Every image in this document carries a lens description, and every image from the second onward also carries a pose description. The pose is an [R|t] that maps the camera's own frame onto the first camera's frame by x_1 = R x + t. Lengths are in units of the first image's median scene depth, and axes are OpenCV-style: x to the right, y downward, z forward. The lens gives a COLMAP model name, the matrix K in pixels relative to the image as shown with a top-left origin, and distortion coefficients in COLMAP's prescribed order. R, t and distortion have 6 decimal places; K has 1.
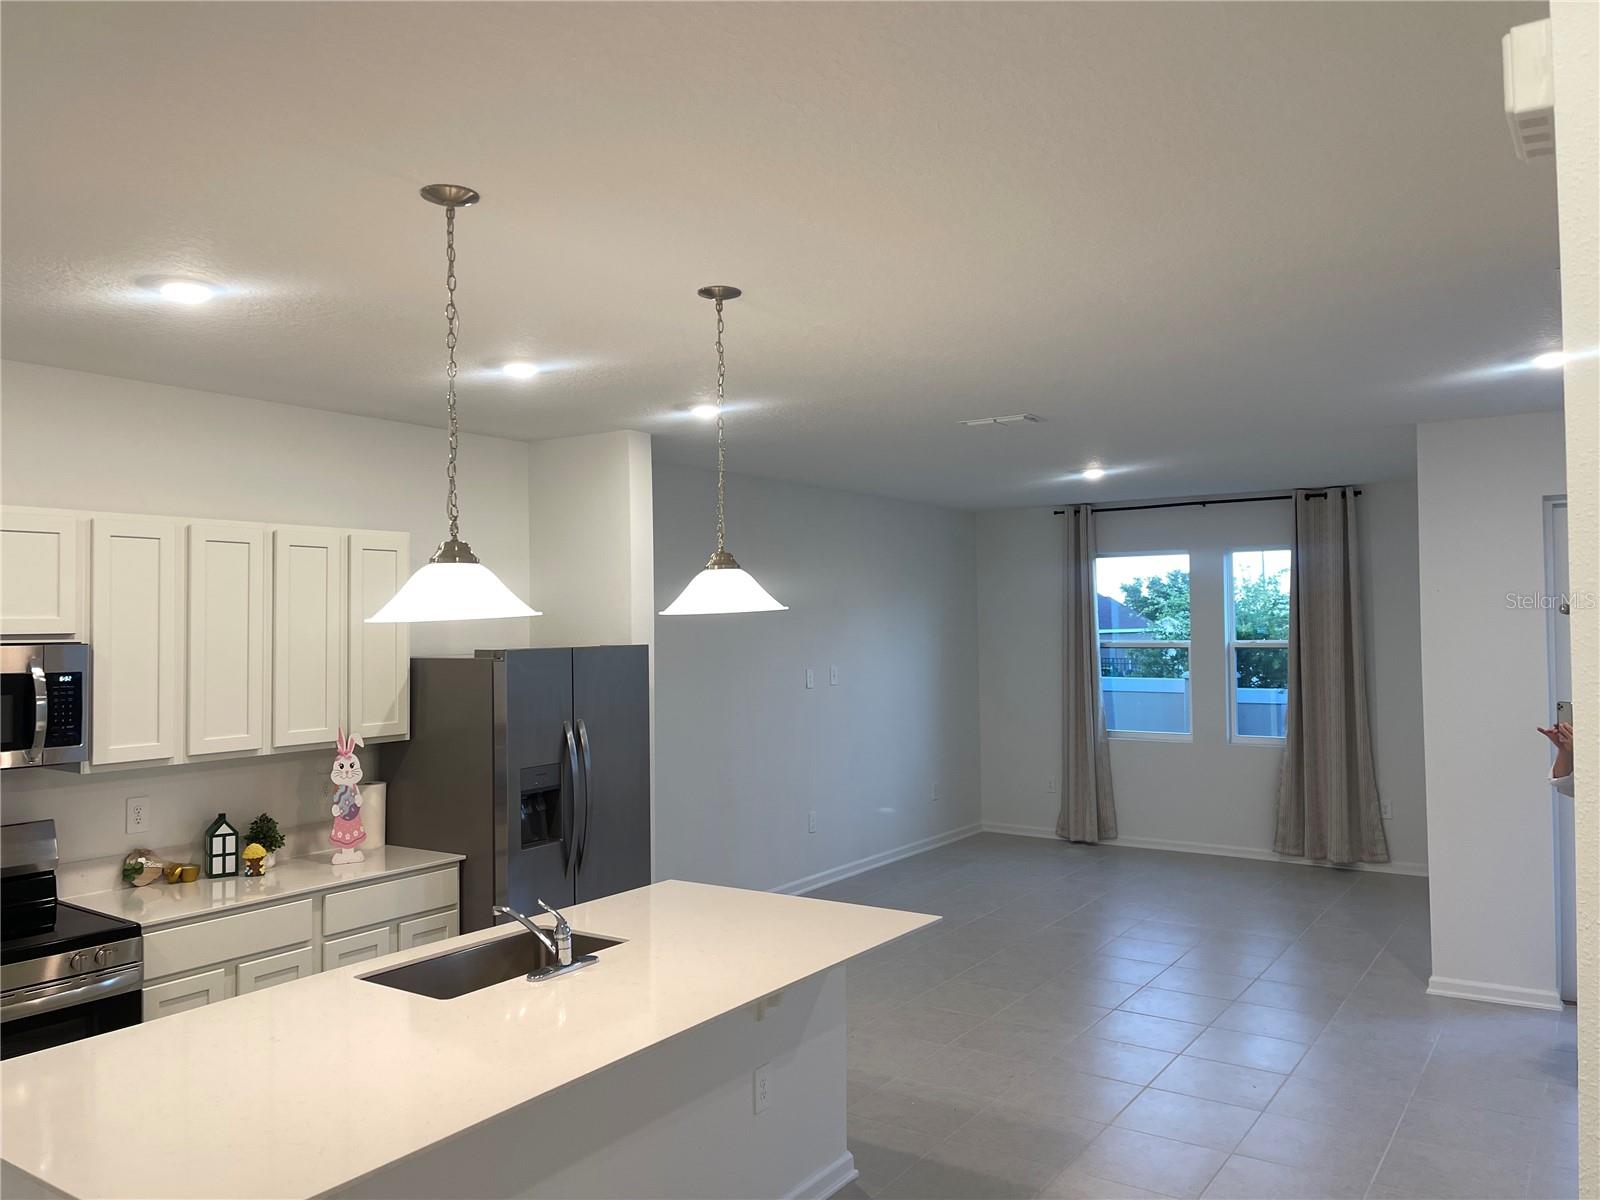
lens RADIAL K [[1220.8, 0, 793.3], [0, 1220.8, 600.8], [0, 0, 1]] dist [0.036873, -0.001373]
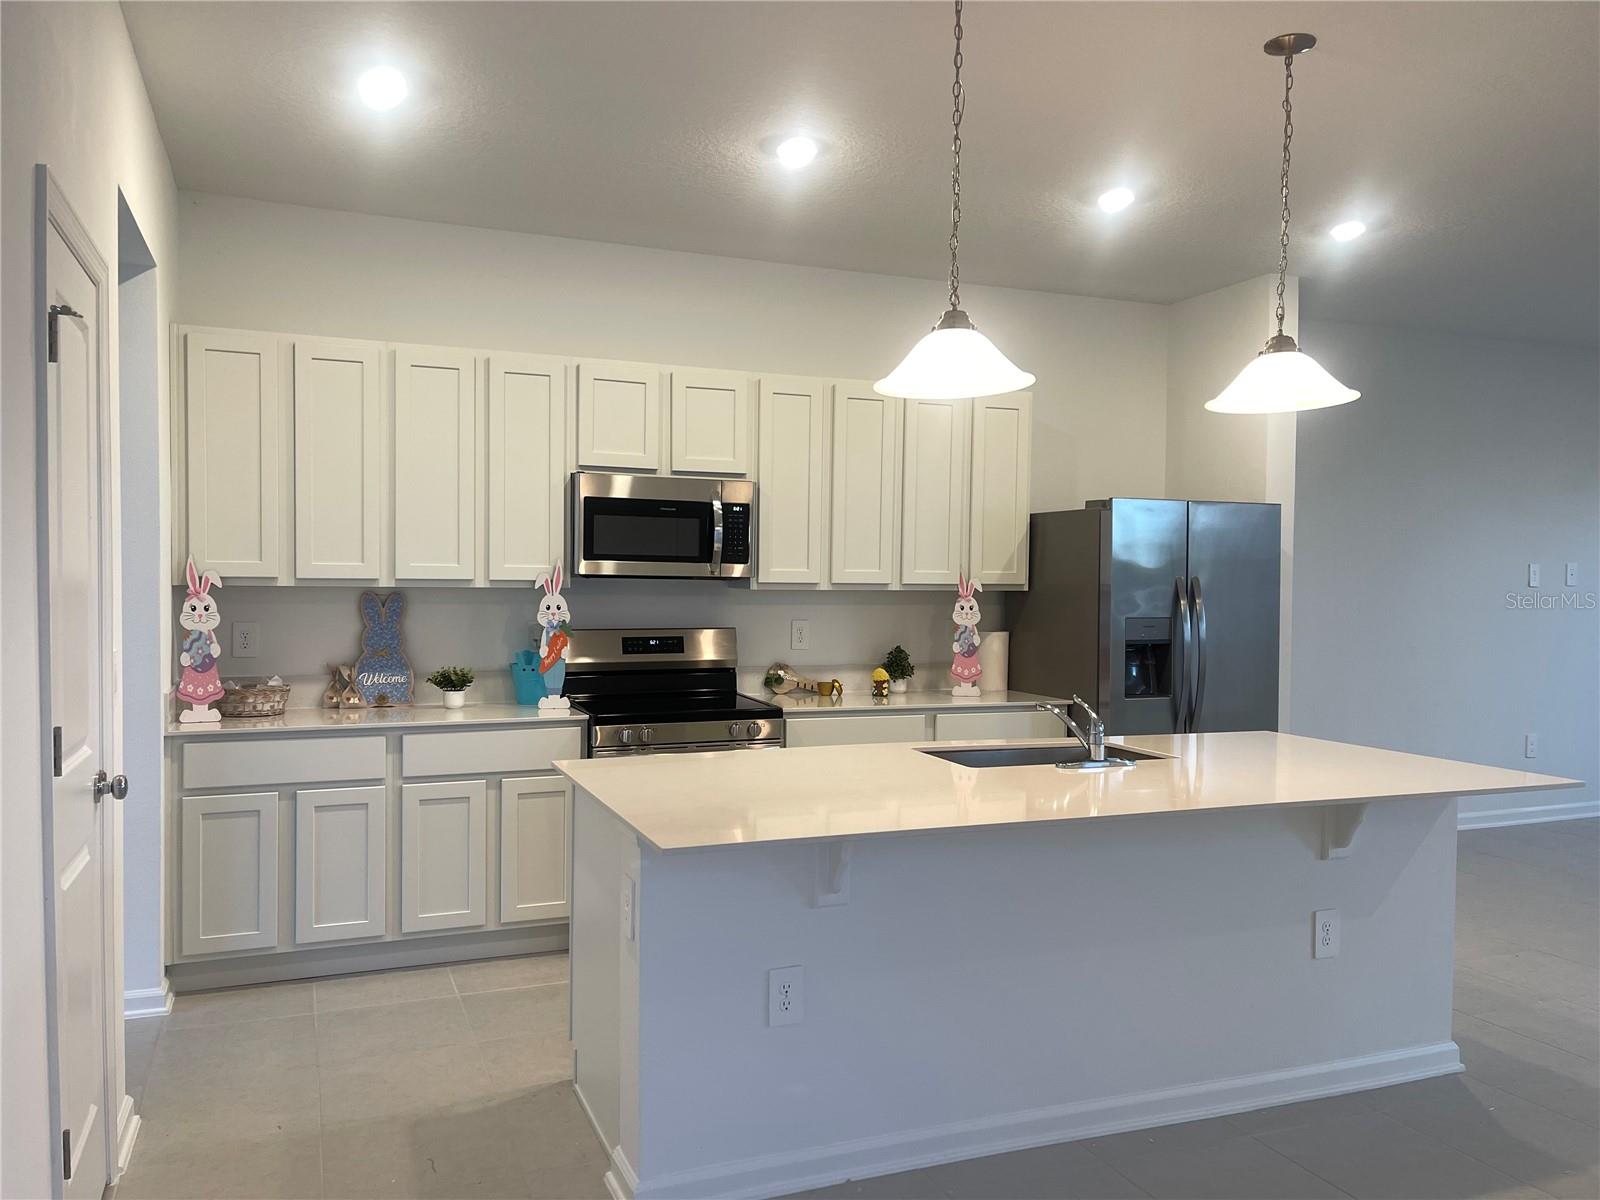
lens RADIAL K [[1203.6, 0, 789.2], [0, 1203.6, 606.4], [0, 0, 1]] dist [0.094759, -0.141708]
pose [[0.825975, 0.032297, -0.562781, 0.105147], [-0.007519, 0.998900, 0.046290, 0.082022], [0.563657, -0.034003, 0.825309, 0.026767]]
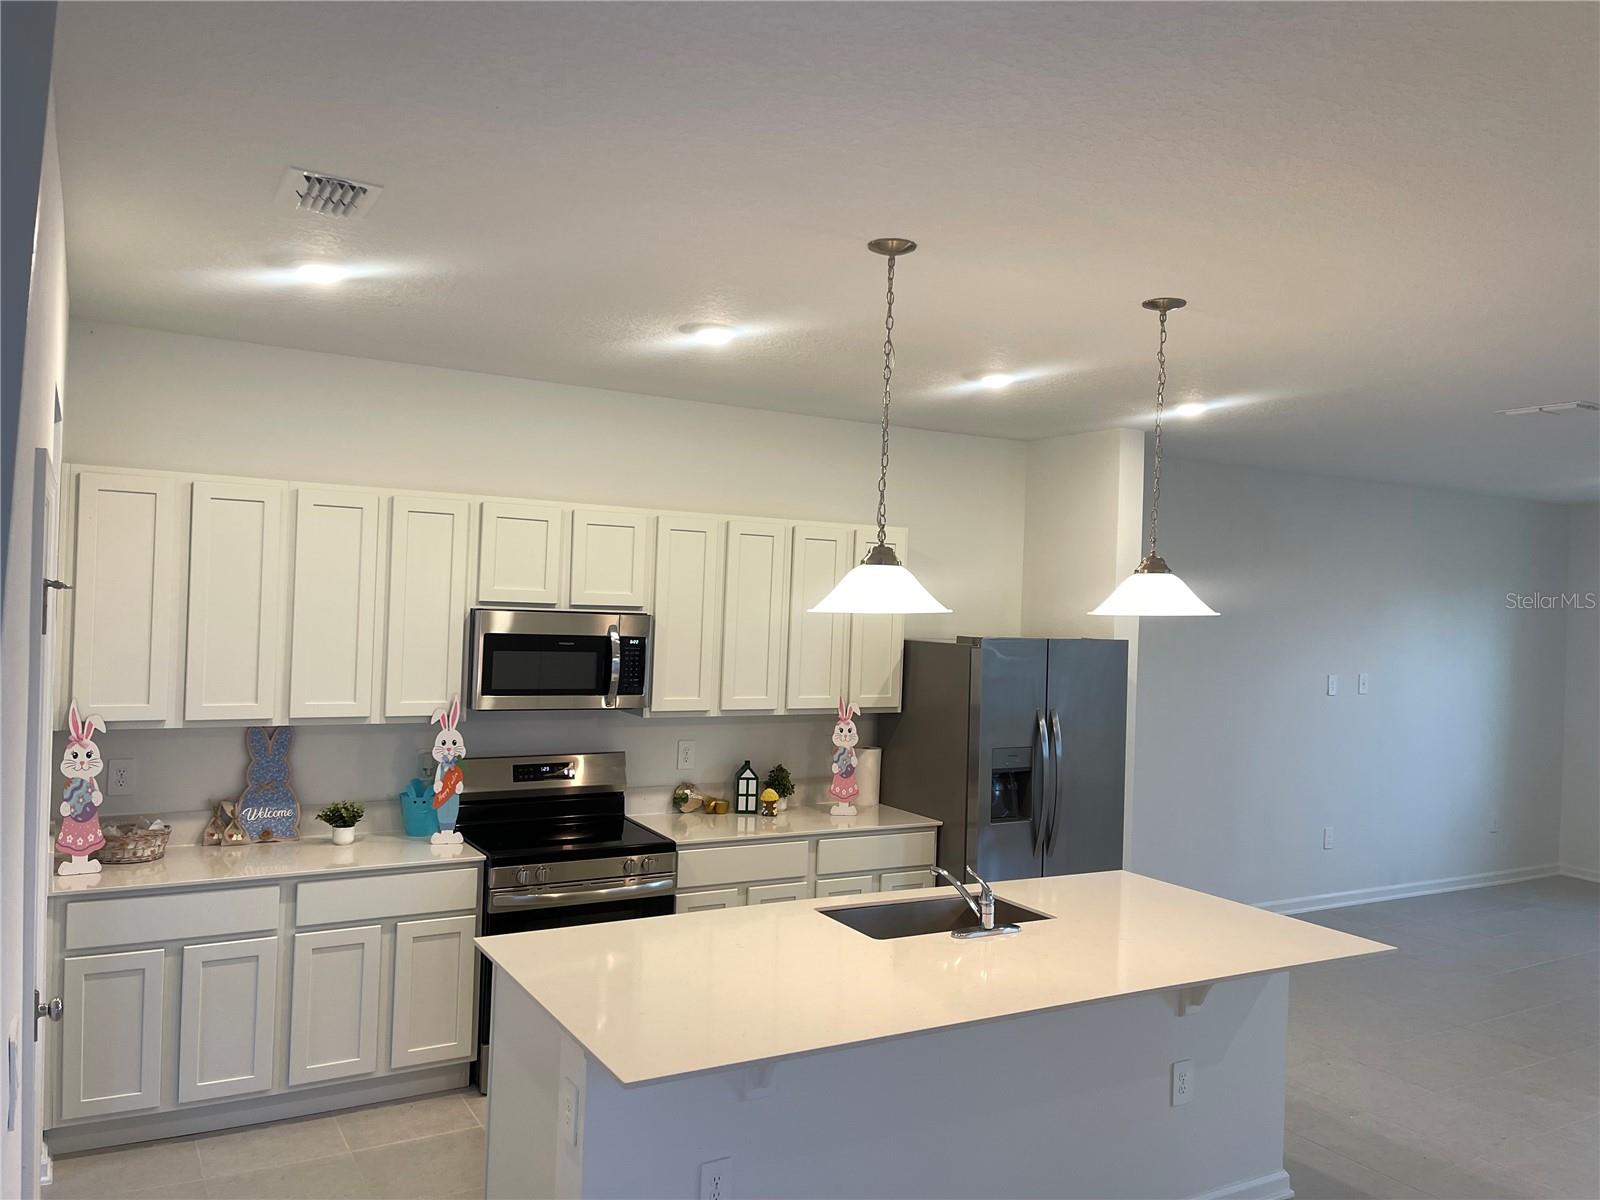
lens RADIAL K [[1206.9, 0, 800.0], [0, 1206.9, 600.0], [0, 0, 1]] dist [0.071174, -0.081592]
pose [[0.900421, 0.041663, -0.433020, 0.079574], [-0.035913, 0.999125, 0.021454, -0.010073], [0.433534, -0.003767, 0.901129, -0.035280]]
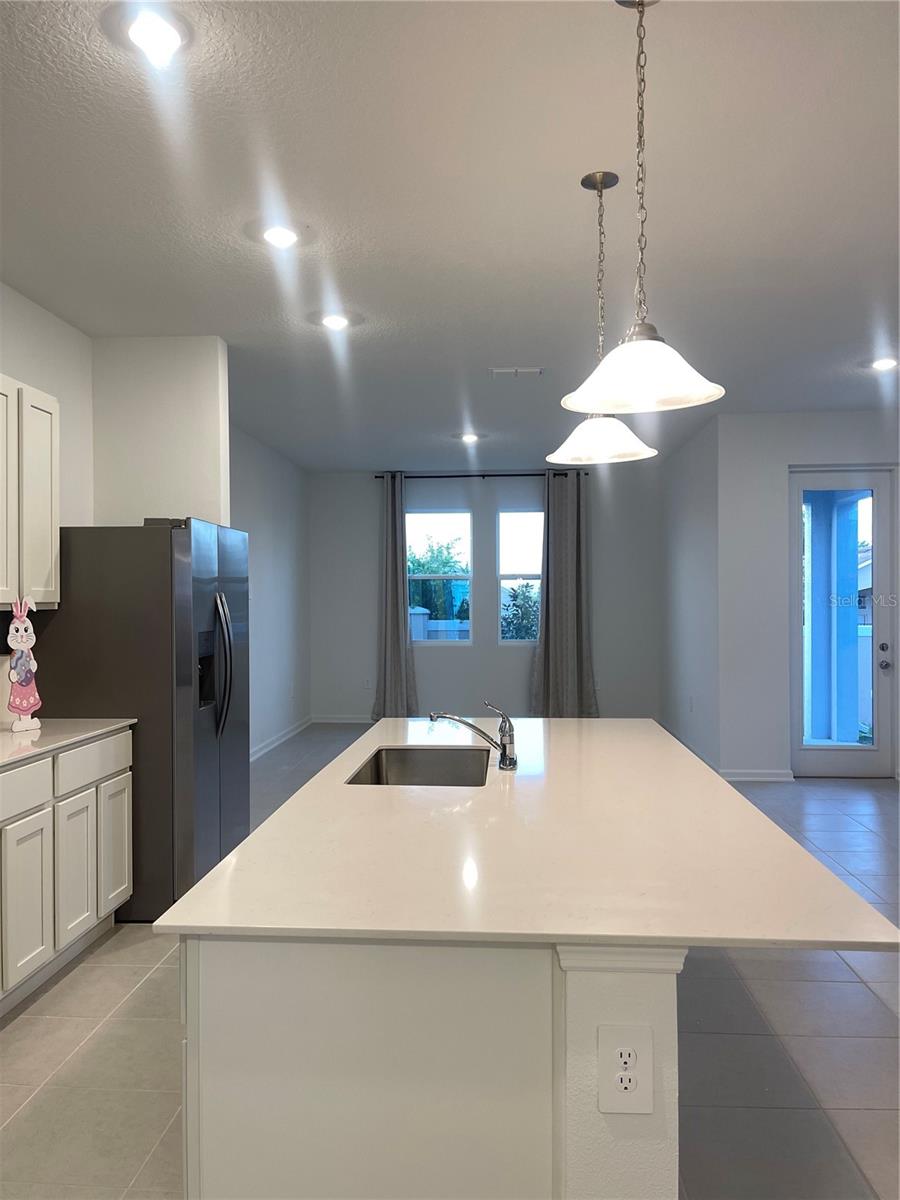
lens RADIAL K [[913.1, 0, 450.8], [0, 913.1, 606.4], [0, 0, 1]] dist [0.072494, -0.076645]
pose [[0.862804, 0.003763, 0.505525, -0.425685], [-0.015567, 0.999696, 0.019128, 0.094131], [-0.505299, -0.024373, 0.862600, 0.204188]]
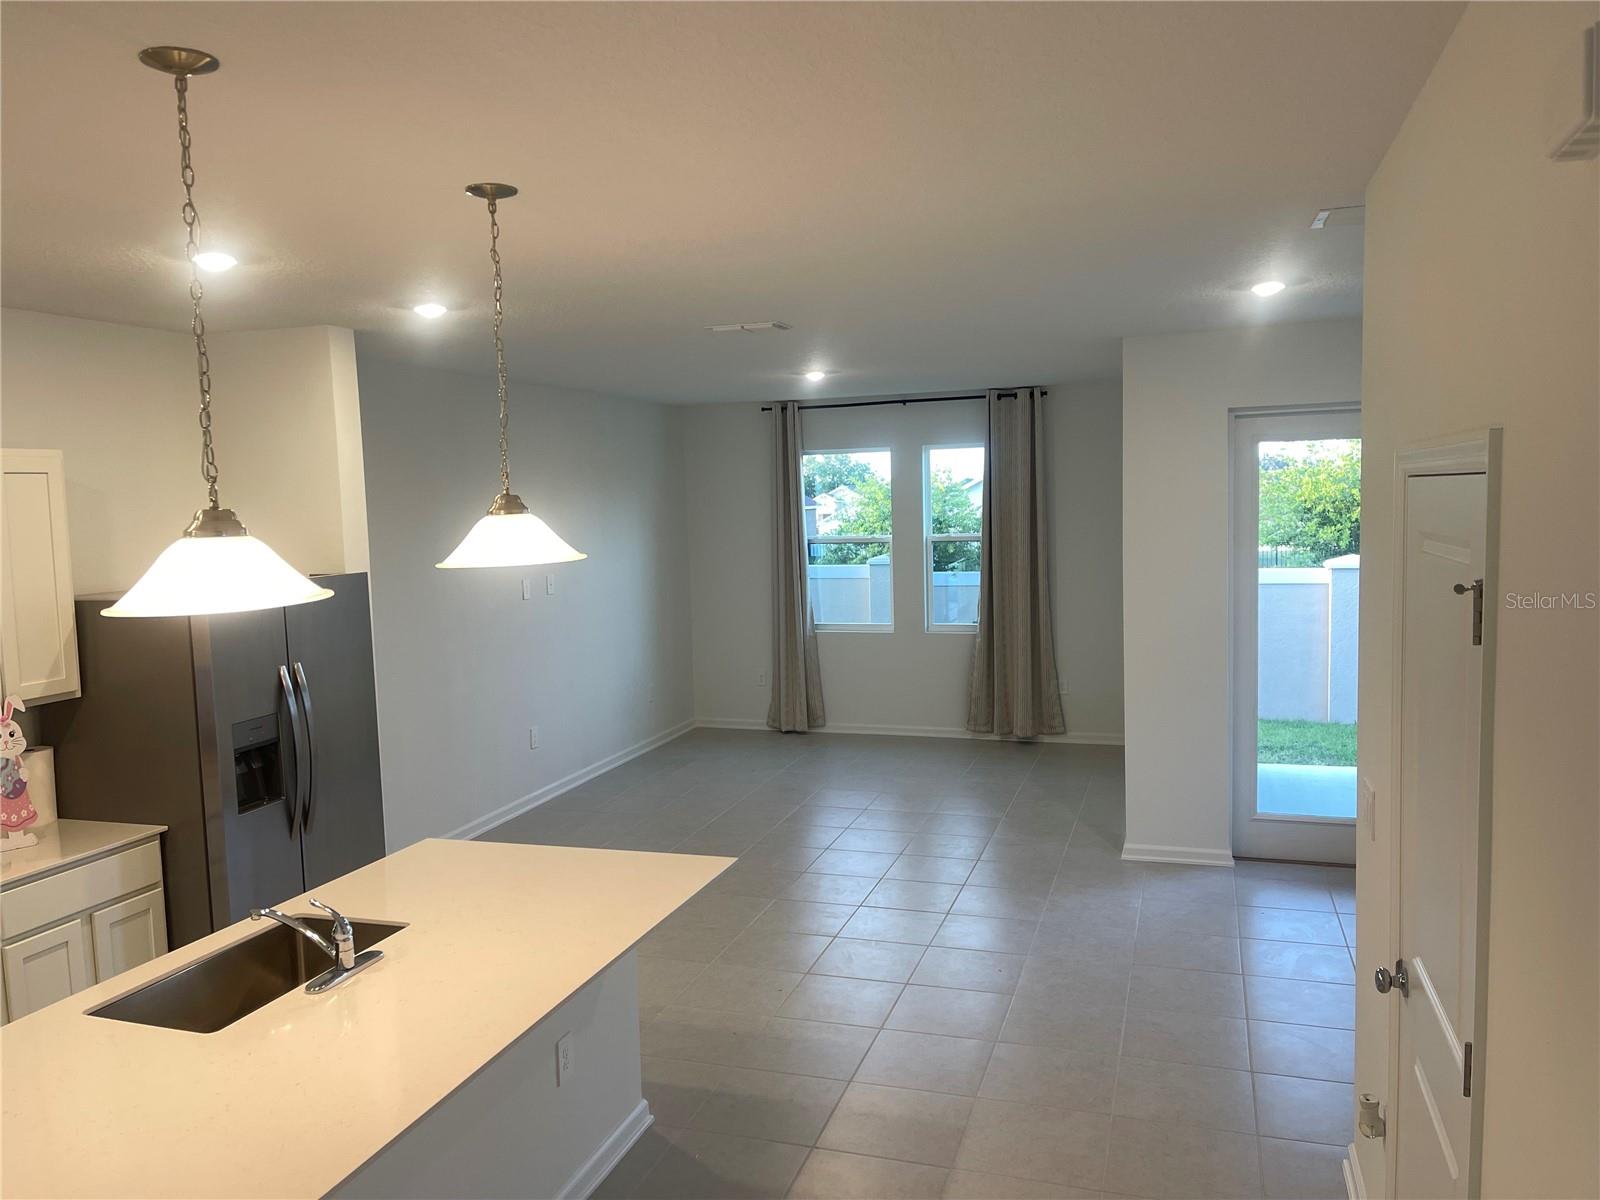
lens RADIAL K [[1211.2, 0, 794.9], [0, 1211.2, 612.7], [0, 0, 1]] dist [0.105345, -0.145527]
pose [[0.961894, -0.041758, 0.270215, -0.068442], [0.011715, 0.993655, 0.111855, -0.034647], [-0.273172, -0.104427, 0.956280, 0.058547]]
